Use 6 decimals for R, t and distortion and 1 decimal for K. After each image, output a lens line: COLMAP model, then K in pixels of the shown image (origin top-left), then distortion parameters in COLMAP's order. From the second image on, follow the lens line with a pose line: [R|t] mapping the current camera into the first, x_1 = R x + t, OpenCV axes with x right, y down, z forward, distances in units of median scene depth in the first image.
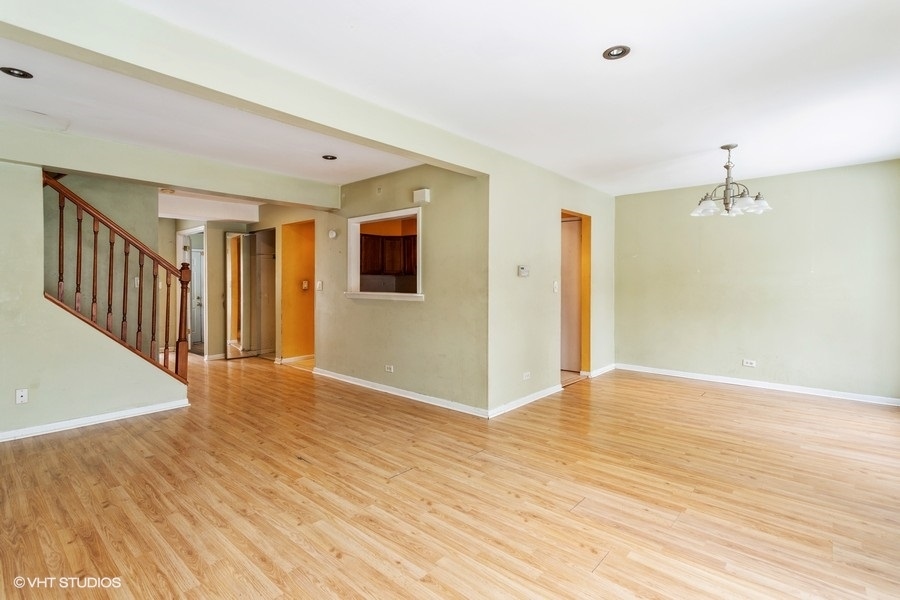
lens RADIAL K [[428.2, 0, 460.8], [0, 428.2, 289.7], [0, 0, 1]] dist [-0.000312, 0.000475]
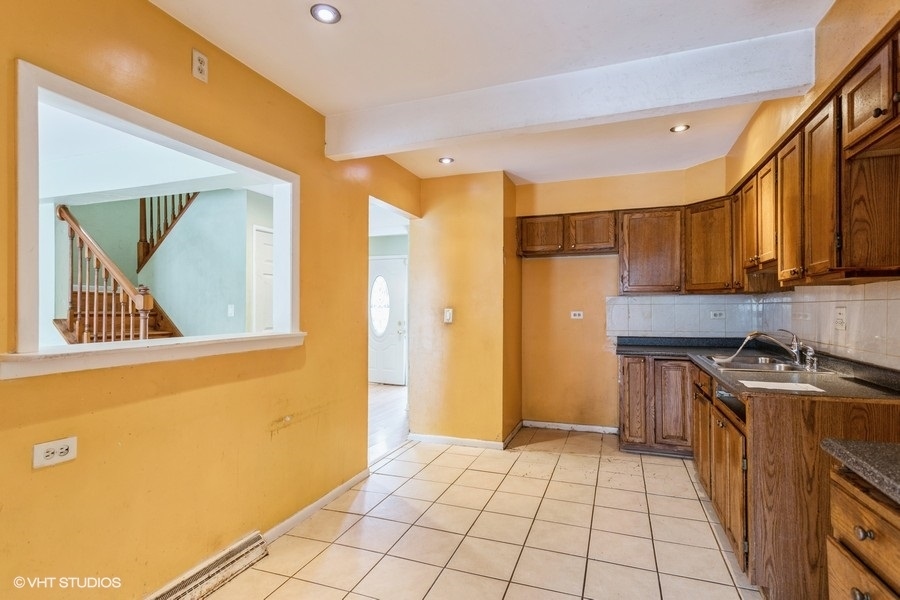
lens RADIAL K [[428.2, 0, 454.2], [0, 428.2, 302.7], [0, 0, 1]] dist [-0.000312, 0.000475]
pose [[0.343599, -0.009986, -0.939063, 0.198447], [-0.017380, 0.999705, -0.016990, -0.017576], [0.938956, 0.022158, 0.343324, 0.803014]]
